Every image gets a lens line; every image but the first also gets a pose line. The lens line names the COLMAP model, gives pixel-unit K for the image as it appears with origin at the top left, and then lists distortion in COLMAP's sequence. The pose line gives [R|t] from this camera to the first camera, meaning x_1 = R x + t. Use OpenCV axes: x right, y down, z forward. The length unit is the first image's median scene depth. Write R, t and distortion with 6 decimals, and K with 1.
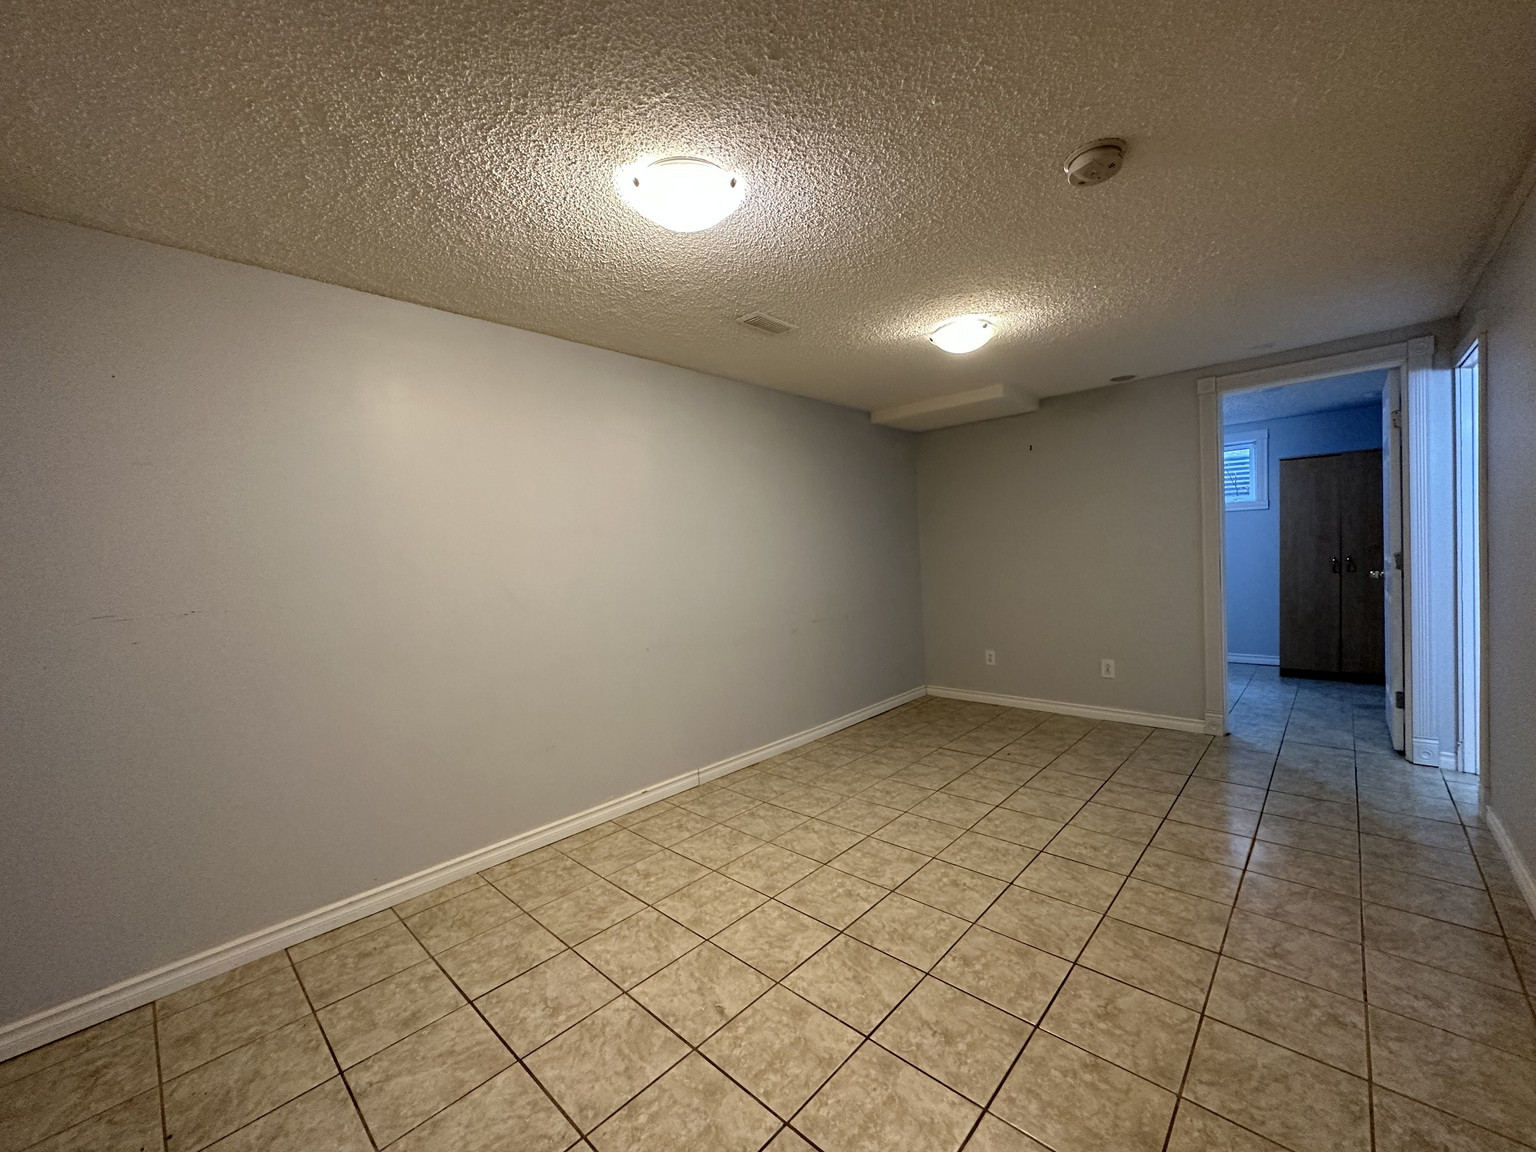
lens RADIAL K [[612.5, 0, 766.4], [0, 612.5, 576.3], [0, 0, 1]] dist [-0.001792, -0.000261]
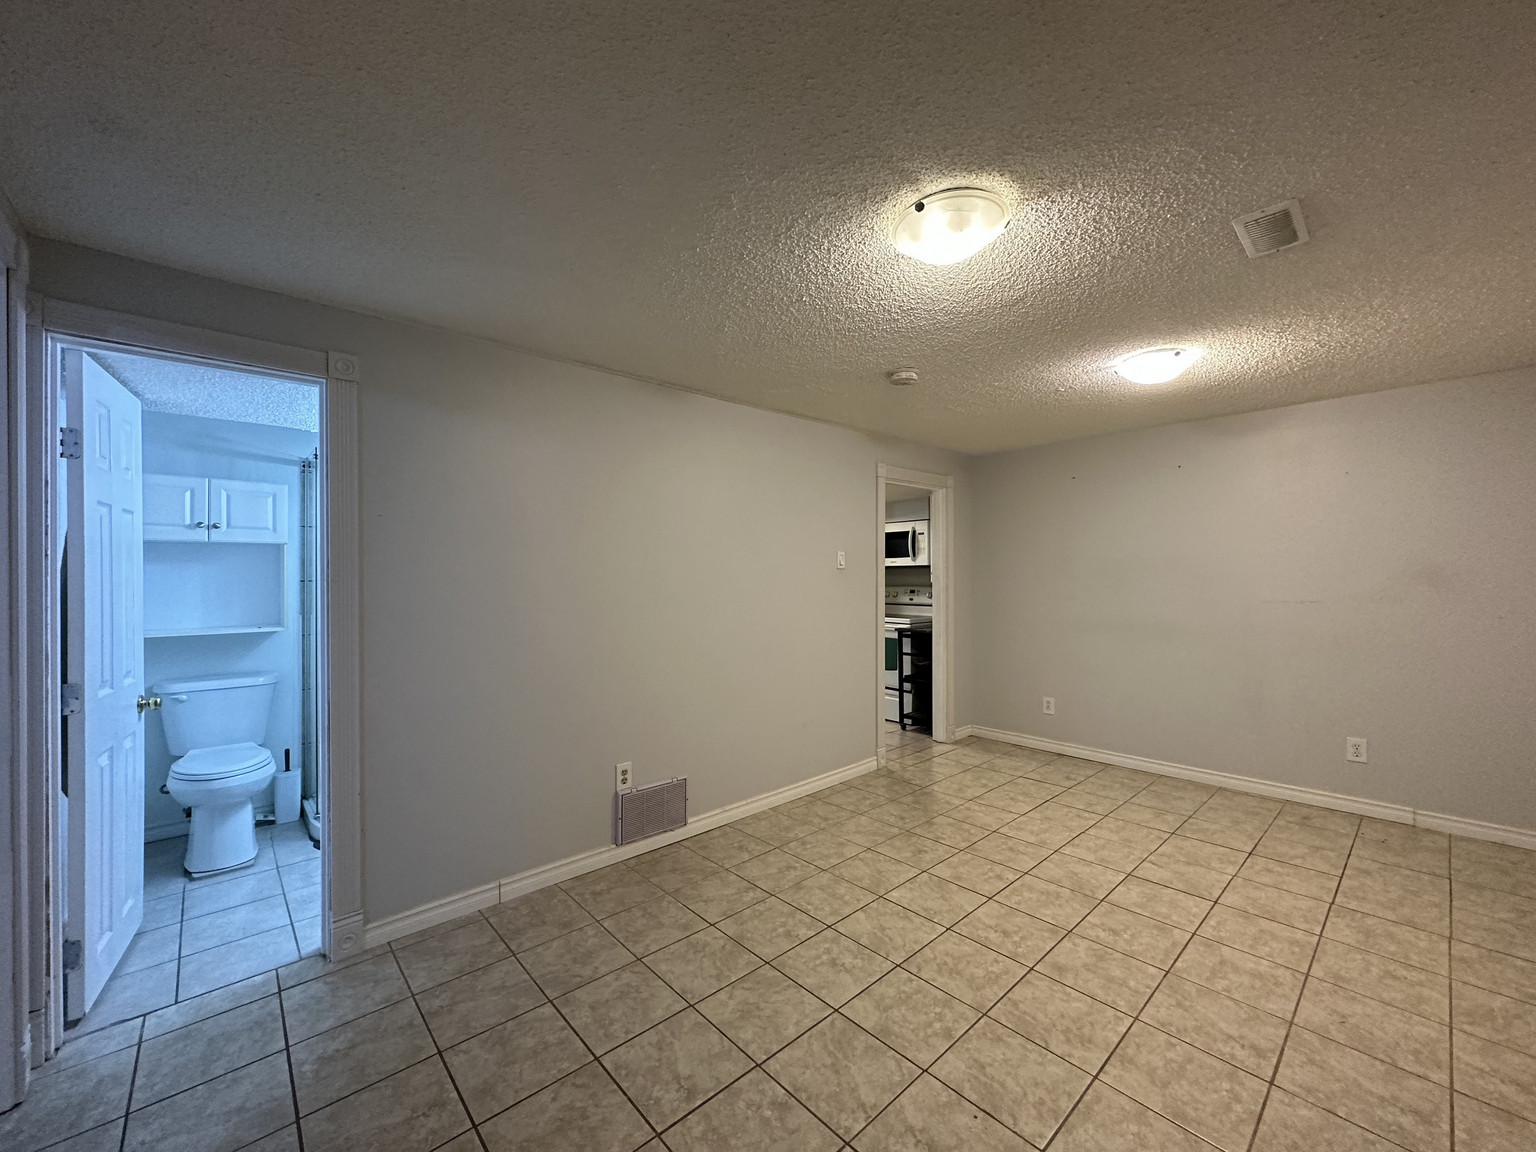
lens RADIAL K [[612.5, 0, 766.1], [0, 612.5, 578.8], [0, 0, 1]] dist [-0.001792, -0.000261]
pose [[-0.995088, 0.053241, 0.083461, 0.587793], [0.056317, 0.997802, 0.034934, -0.126744], [-0.081418, 0.039463, -0.995899, 2.018202]]
